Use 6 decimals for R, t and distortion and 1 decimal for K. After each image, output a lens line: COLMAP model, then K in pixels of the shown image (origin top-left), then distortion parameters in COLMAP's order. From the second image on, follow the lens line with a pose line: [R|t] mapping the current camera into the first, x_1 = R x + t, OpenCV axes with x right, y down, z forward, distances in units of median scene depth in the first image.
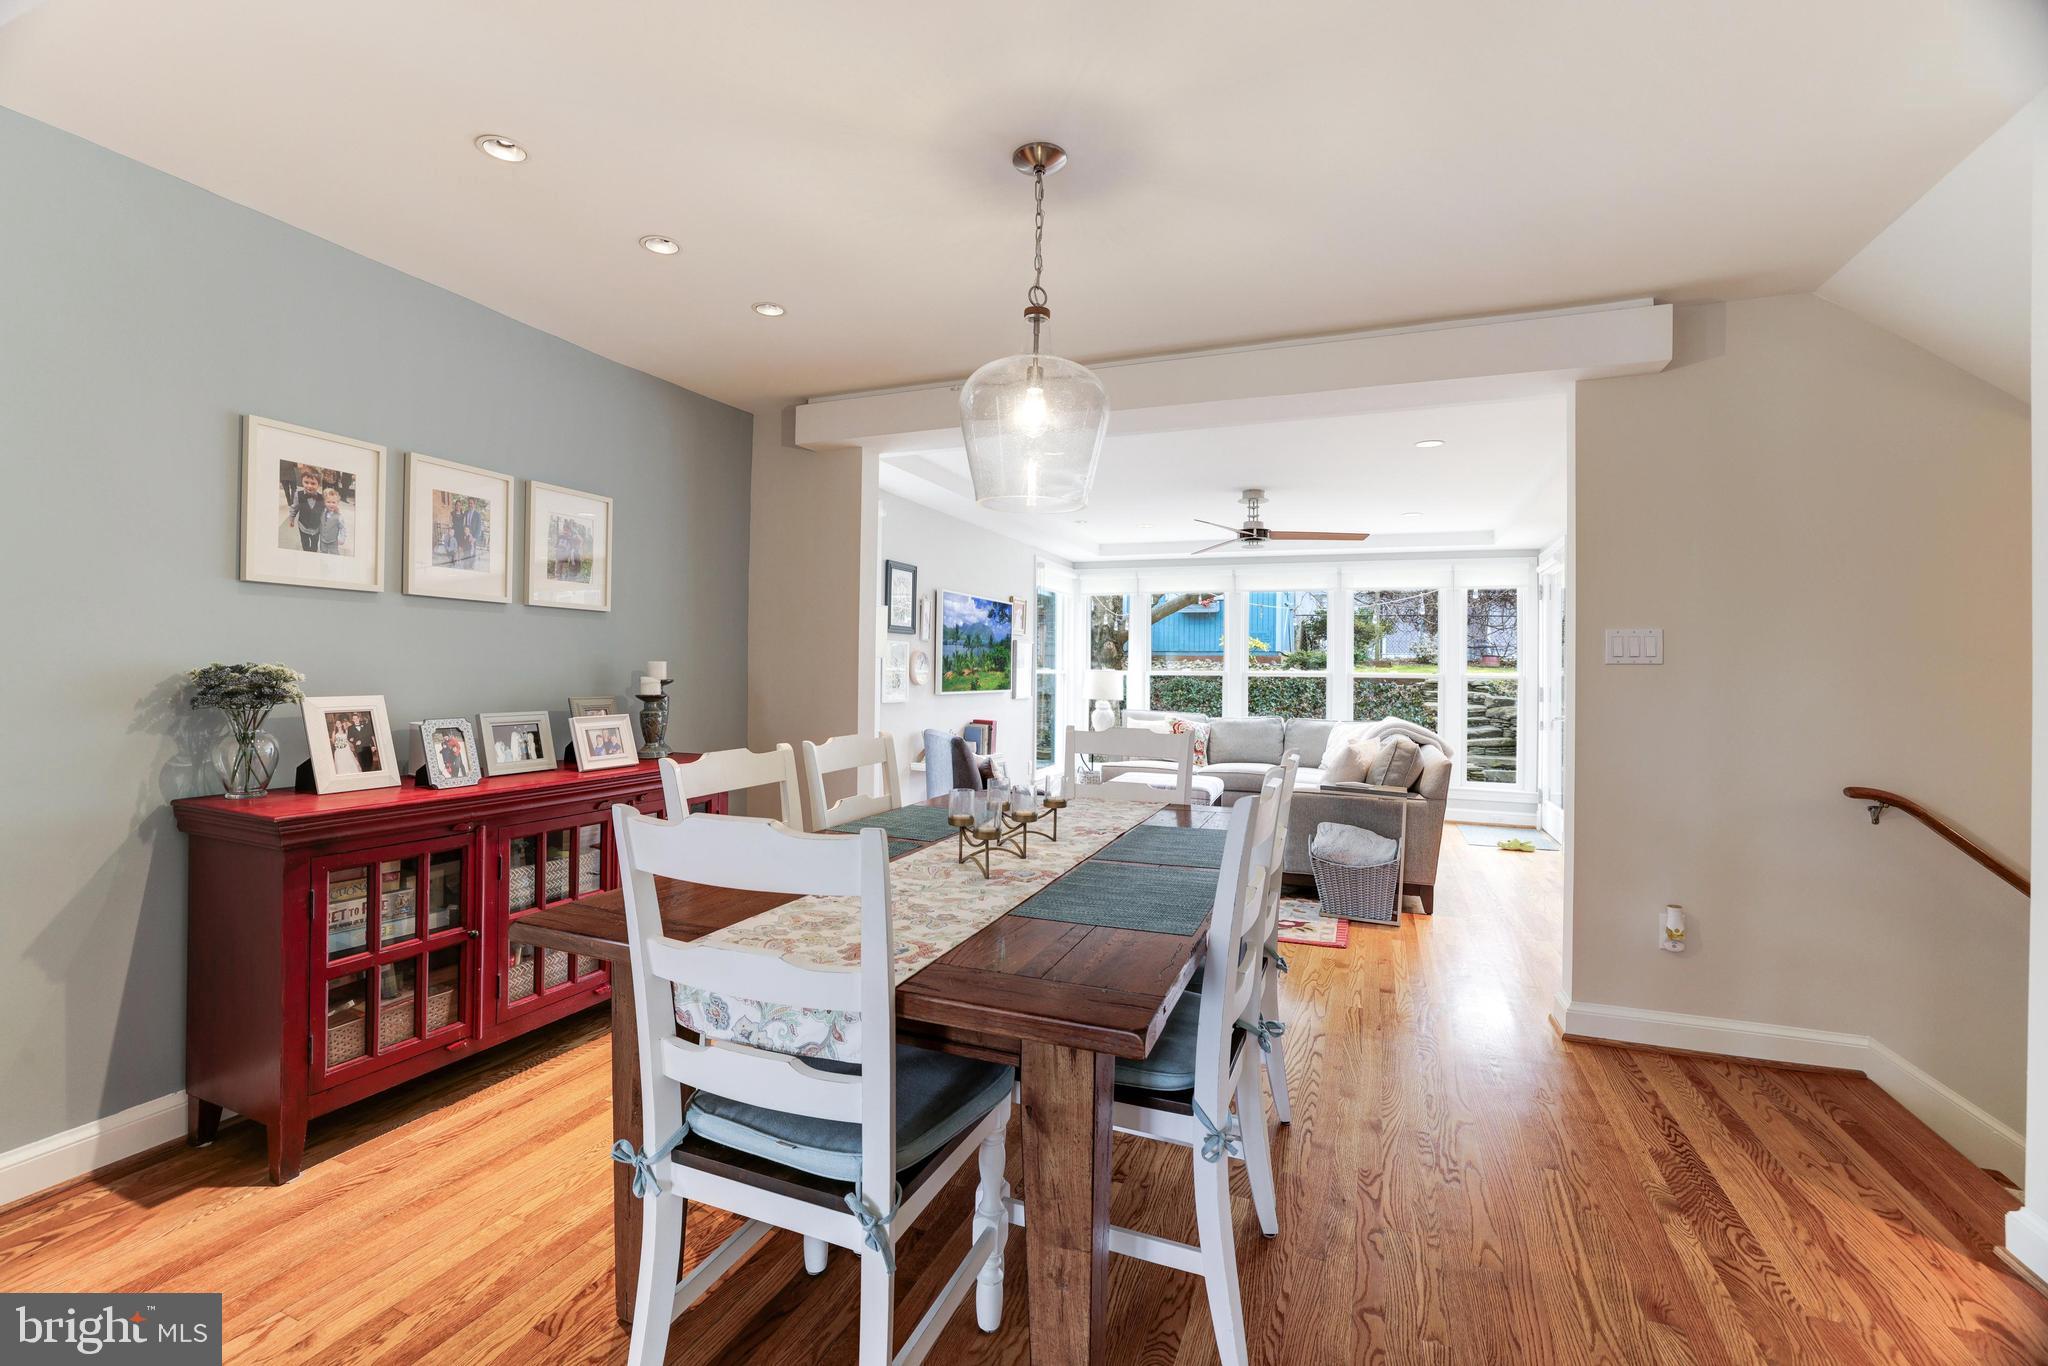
lens RADIAL K [[905.9, 0, 996.8], [0, 905.9, 664.5], [0, 0, 1]] dist [-0.035401, 0.005935]
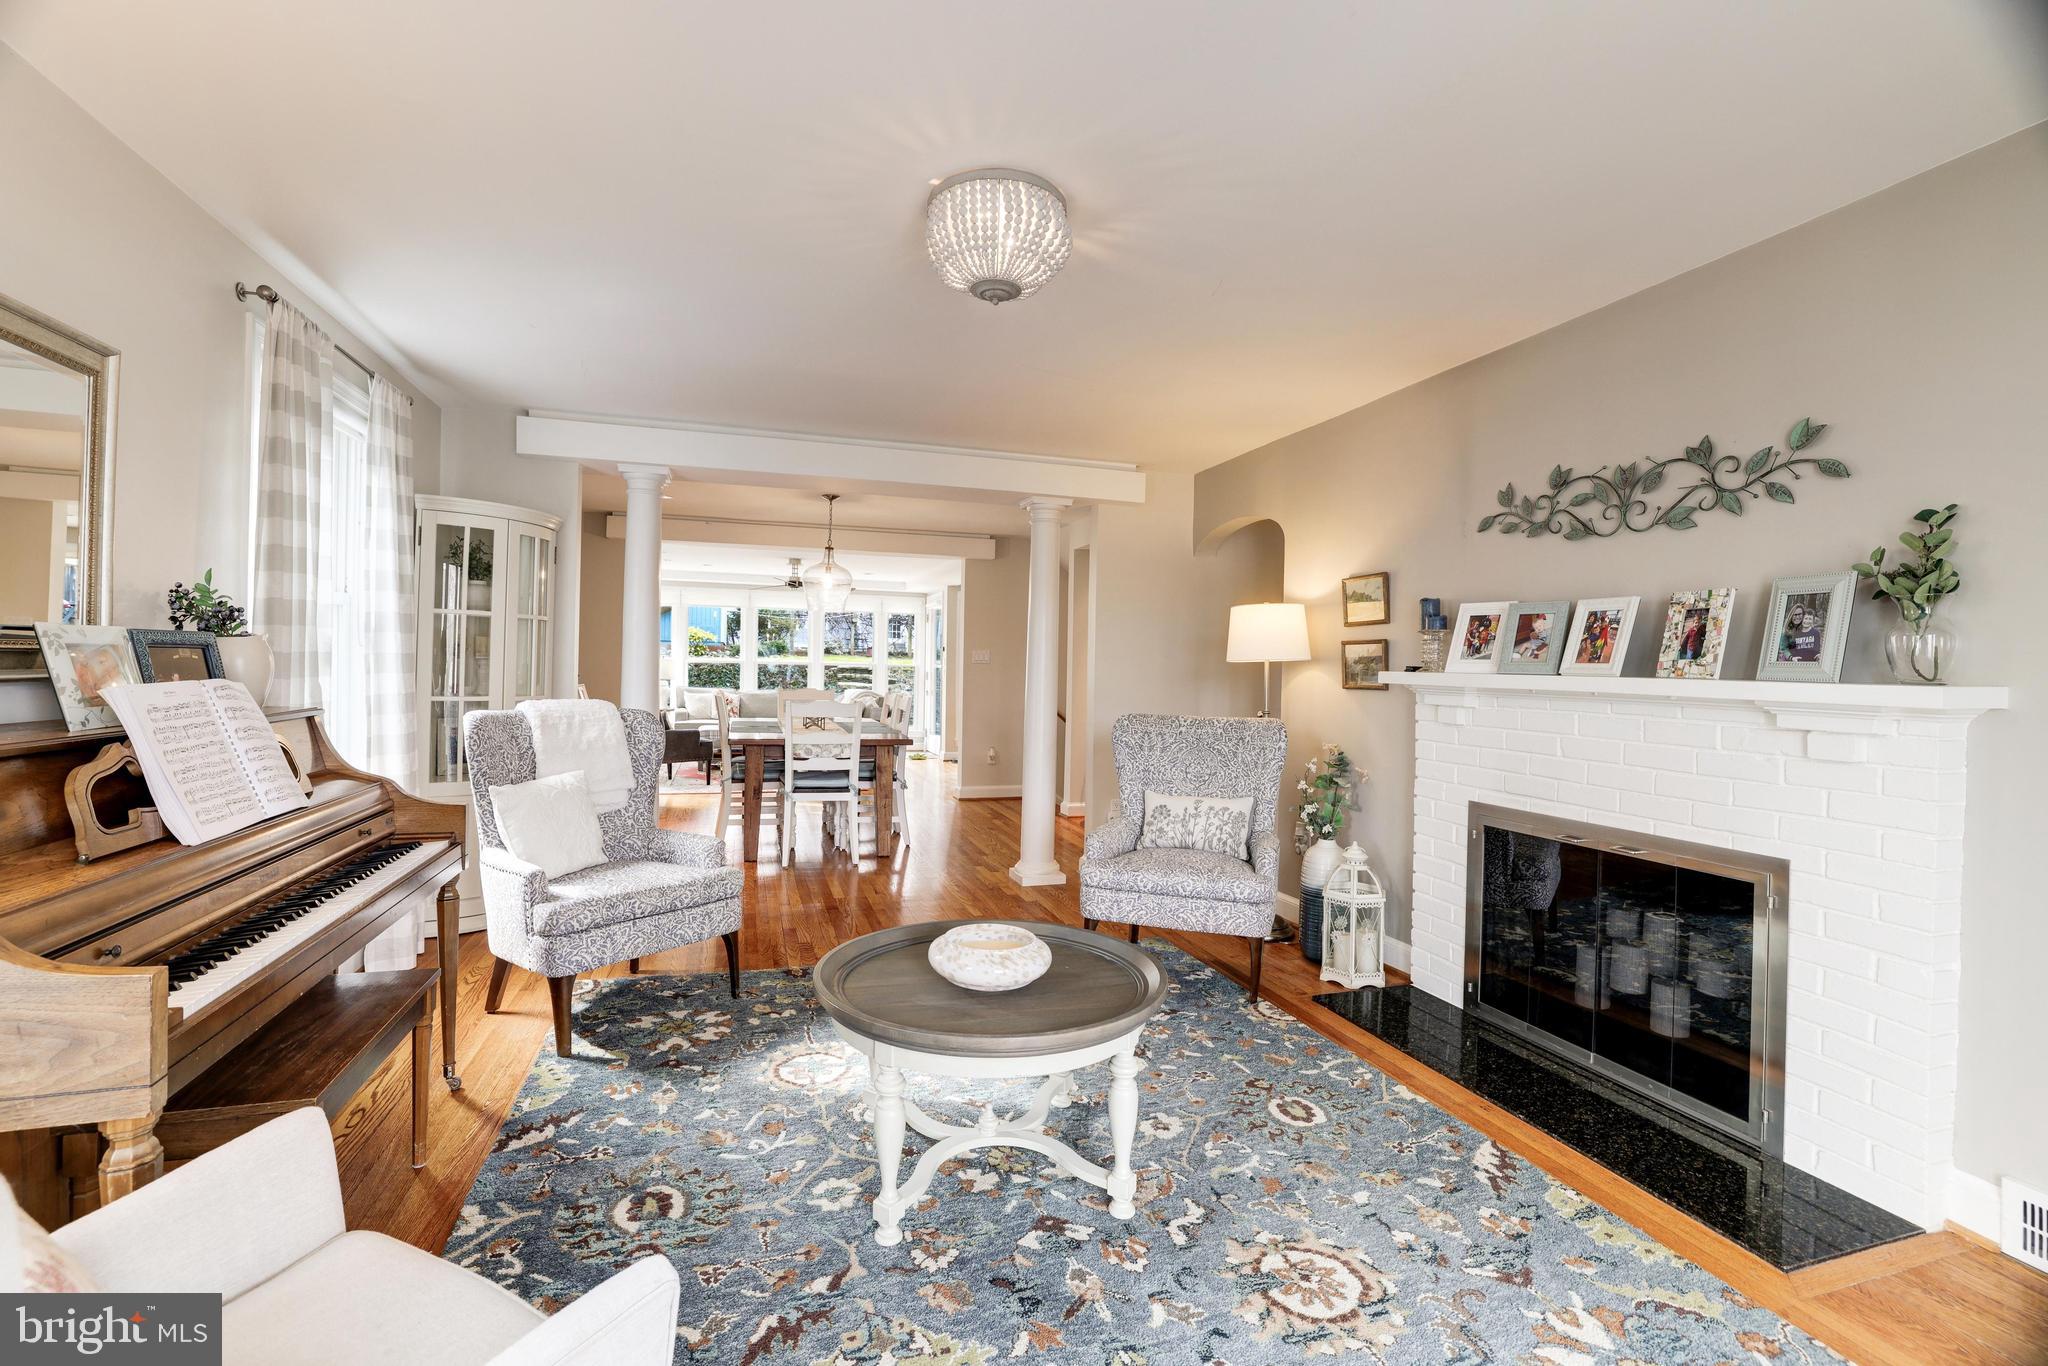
lens RADIAL K [[905.9, 0, 1031.5], [0, 905.9, 667.2], [0, 0, 1]] dist [-0.035401, 0.005935]
pose [[0.756902, 0.004740, 0.653511, -0.476703], [-0.017842, 0.999751, 0.013414, -0.012846], [-0.653285, -0.021813, 0.756798, -0.585495]]
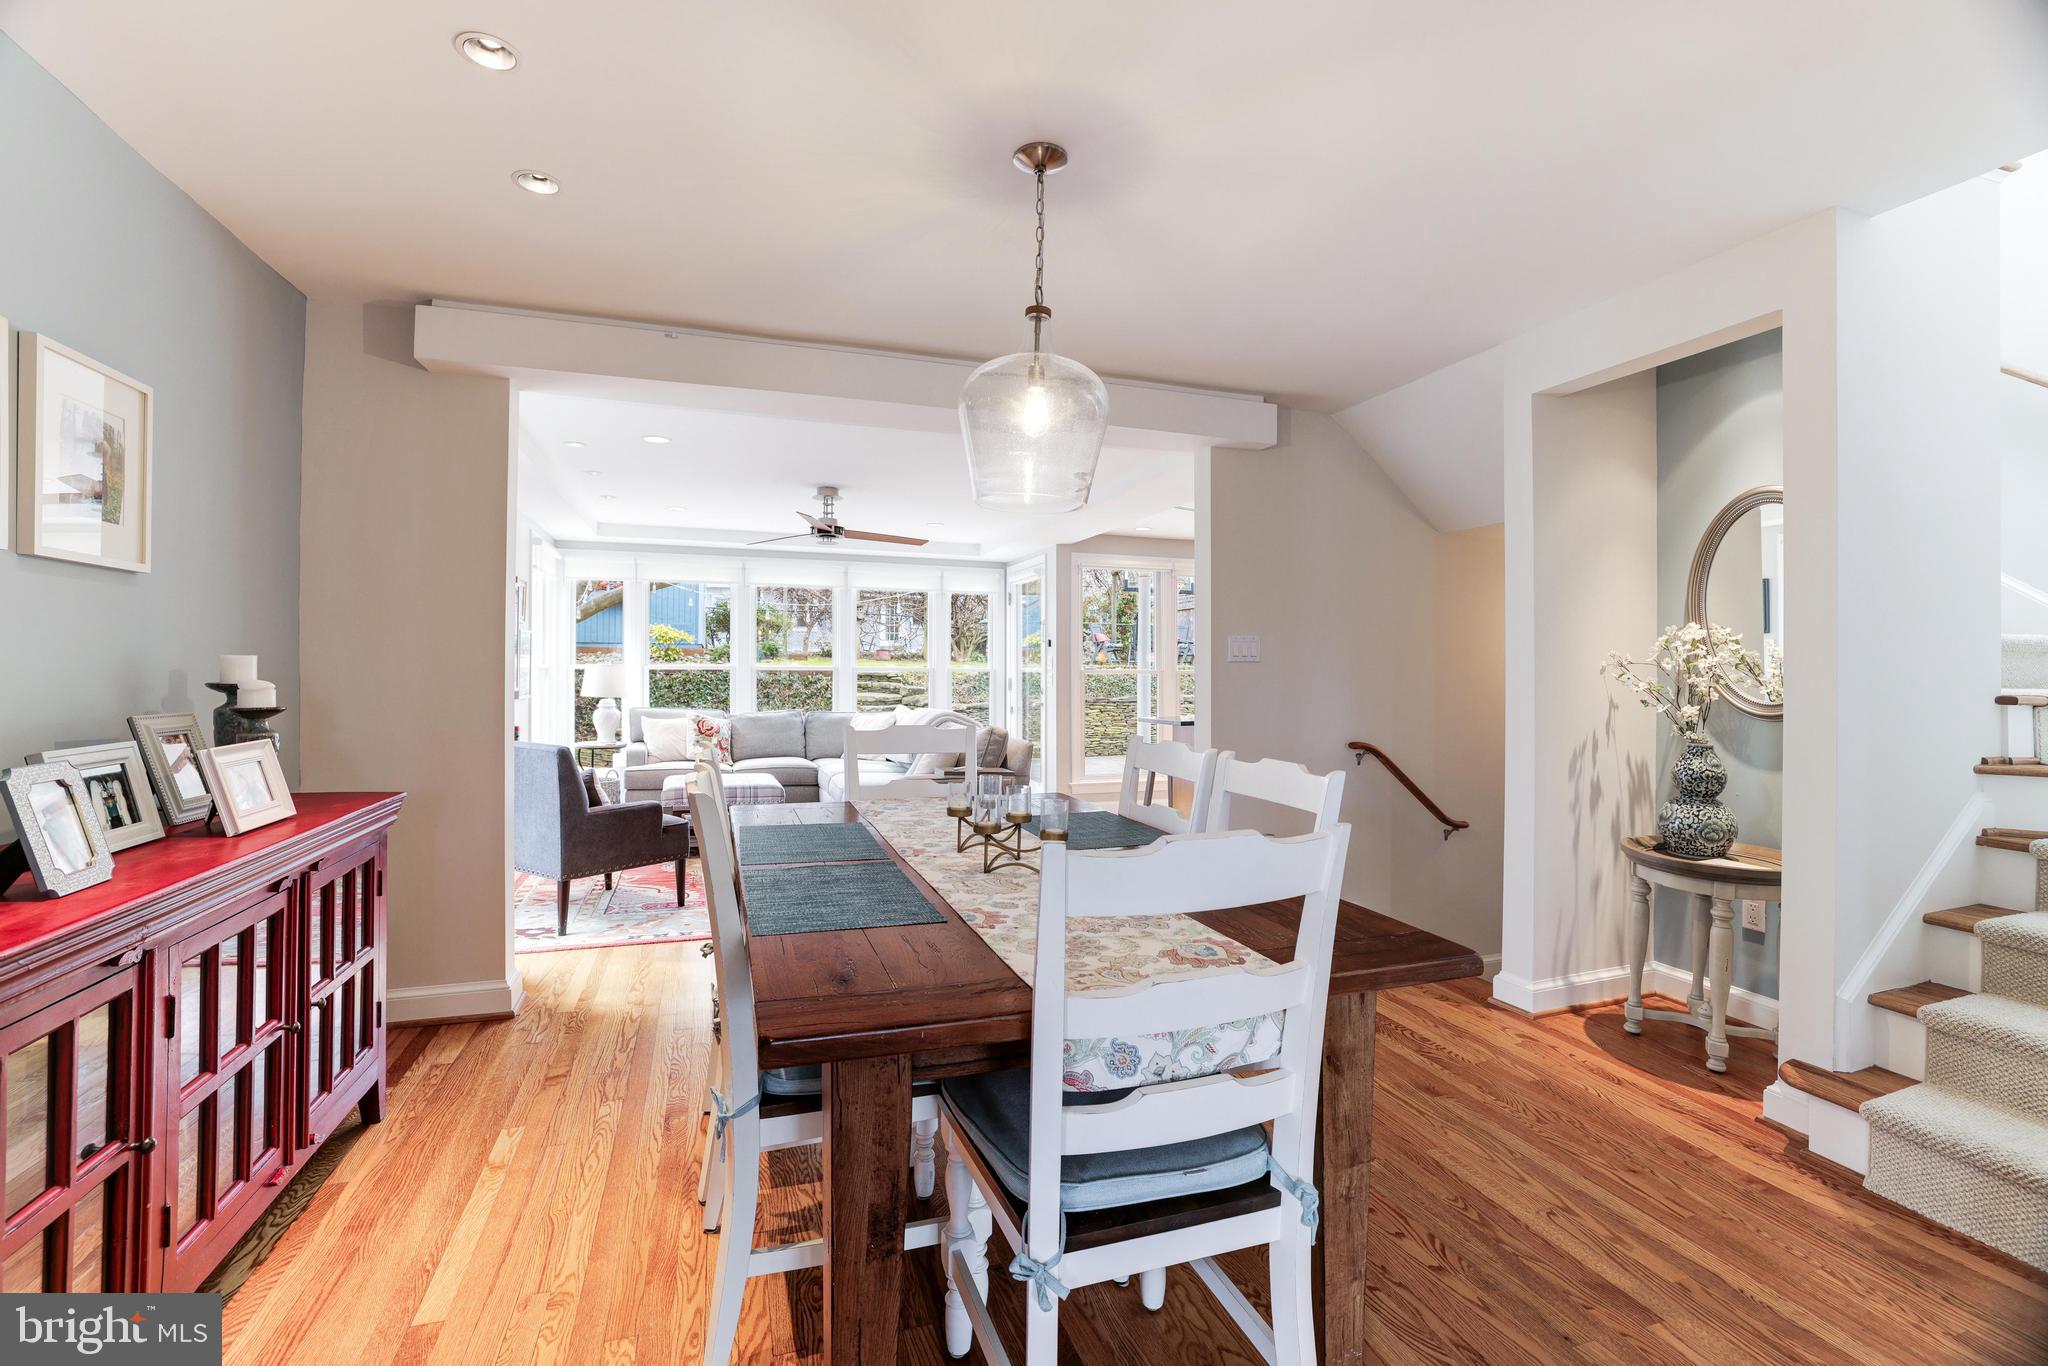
lens RADIAL K [[905.9, 0, 1024.3], [0, 905.9, 663.8], [0, 0, 1]] dist [-0.035401, 0.005935]
pose [[0.745923, -0.001621, 0.666030, -0.212333], [-0.003671, 0.999972, 0.006545, -0.002094], [-0.666022, -0.007327, 0.745897, 0.087994]]
